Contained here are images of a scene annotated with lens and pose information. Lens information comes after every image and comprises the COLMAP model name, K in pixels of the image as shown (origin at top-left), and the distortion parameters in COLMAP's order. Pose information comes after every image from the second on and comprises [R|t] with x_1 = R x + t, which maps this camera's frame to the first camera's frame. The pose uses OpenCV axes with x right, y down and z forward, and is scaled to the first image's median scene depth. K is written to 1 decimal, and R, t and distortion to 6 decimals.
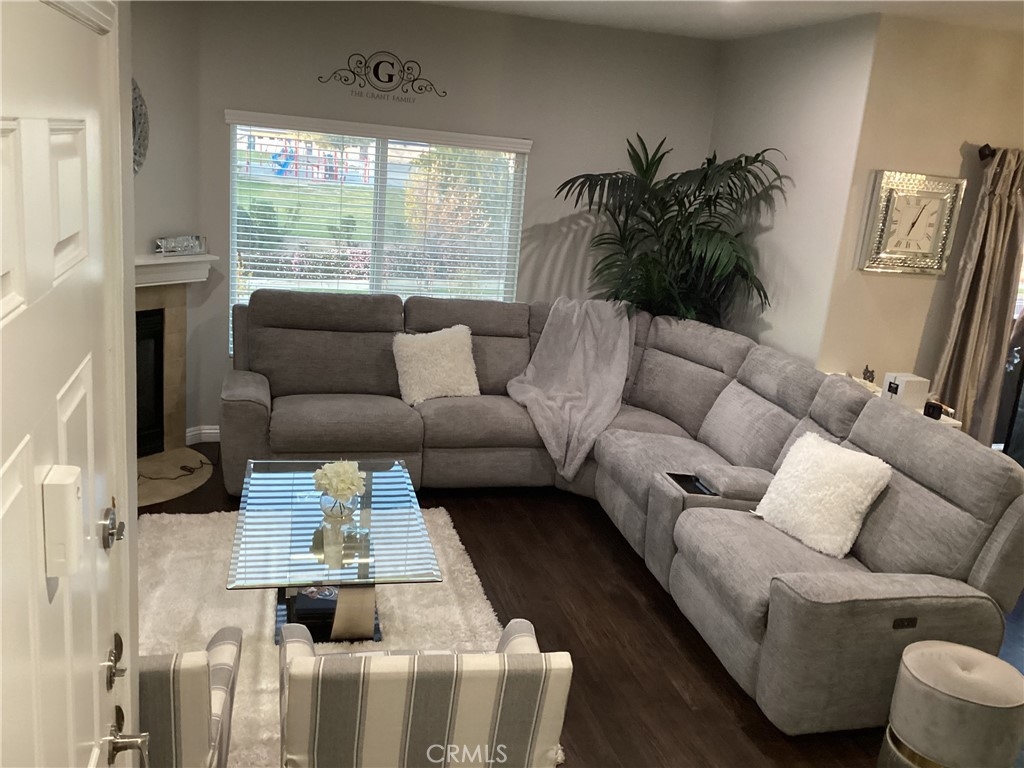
lens RADIAL K [[927.3, 0, 519.4], [0, 927.3, 383.9], [0, 0, 1]] dist [0.128699, -0.246255]
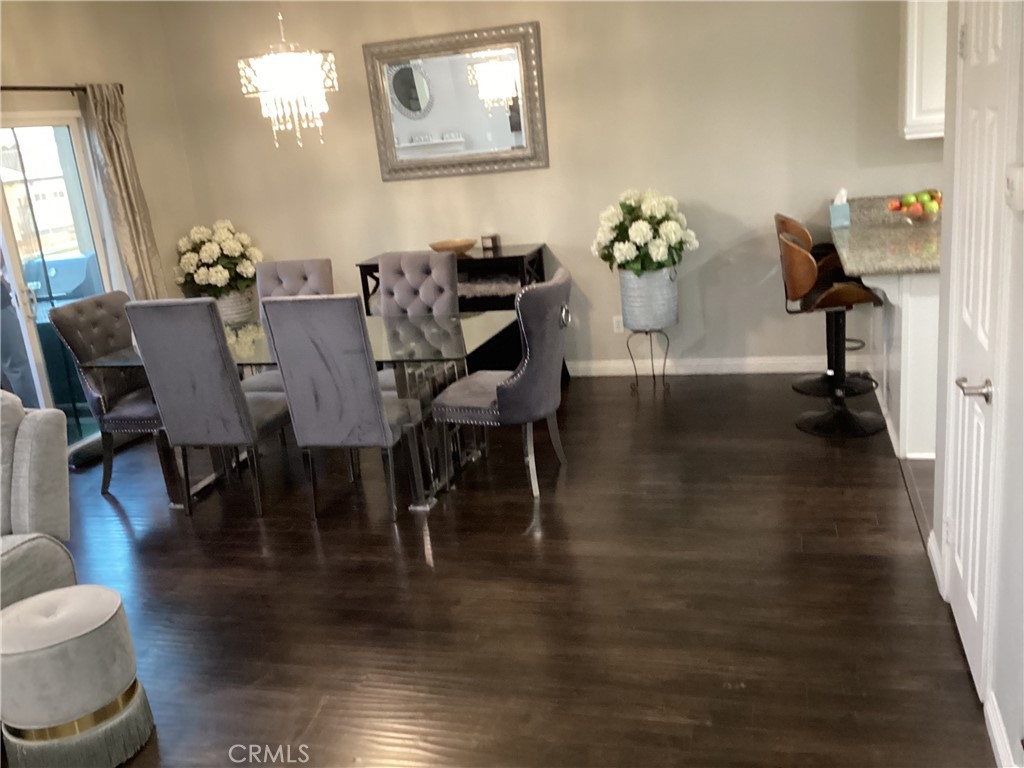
lens RADIAL K [[927.3, 0, 519.4], [0, 927.3, 383.9], [0, 0, 1]] dist [0.128699, -0.246255]
pose [[0.495769, -0.360777, 0.789970, 0.053252], [0.347946, 0.915945, 0.199945, 0.063305], [-0.795705, 0.175741, 0.579629, 0.068625]]
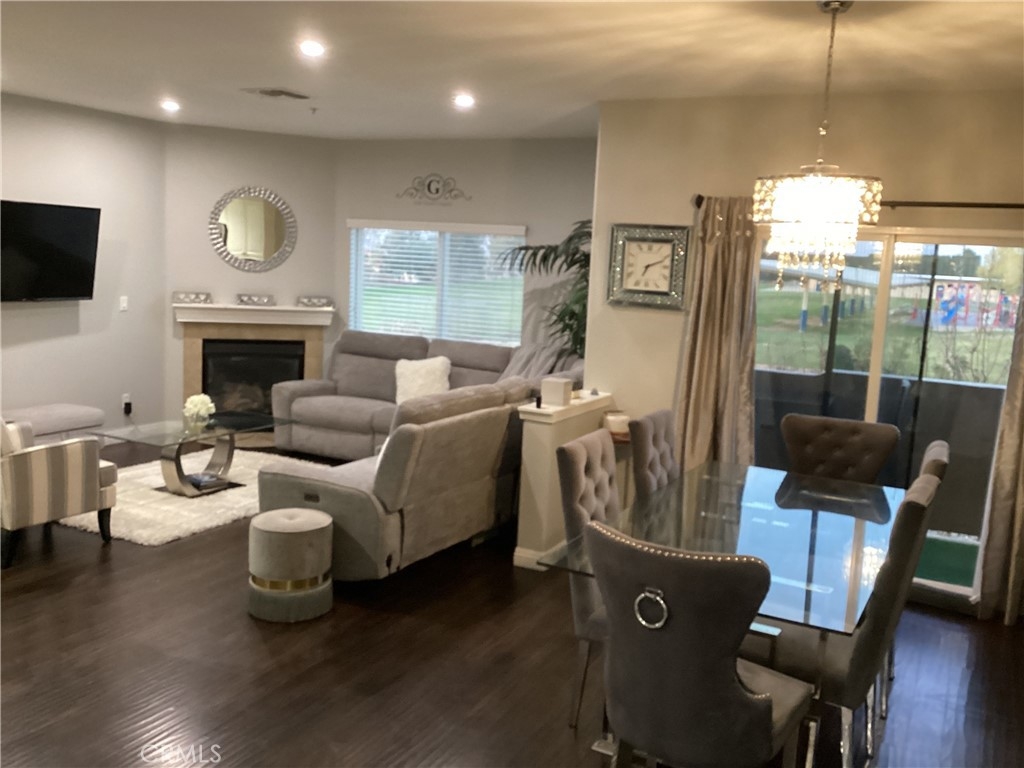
lens RADIAL K [[927.3, 0, 519.4], [0, 927.3, 383.9], [0, 0, 1]] dist [0.128699, -0.246255]
pose [[0.763561, 0.040791, -0.644446, 1.373636], [-0.140823, 0.984500, -0.104536, 0.157593], [0.630194, 0.170573, 0.757470, 0.047291]]
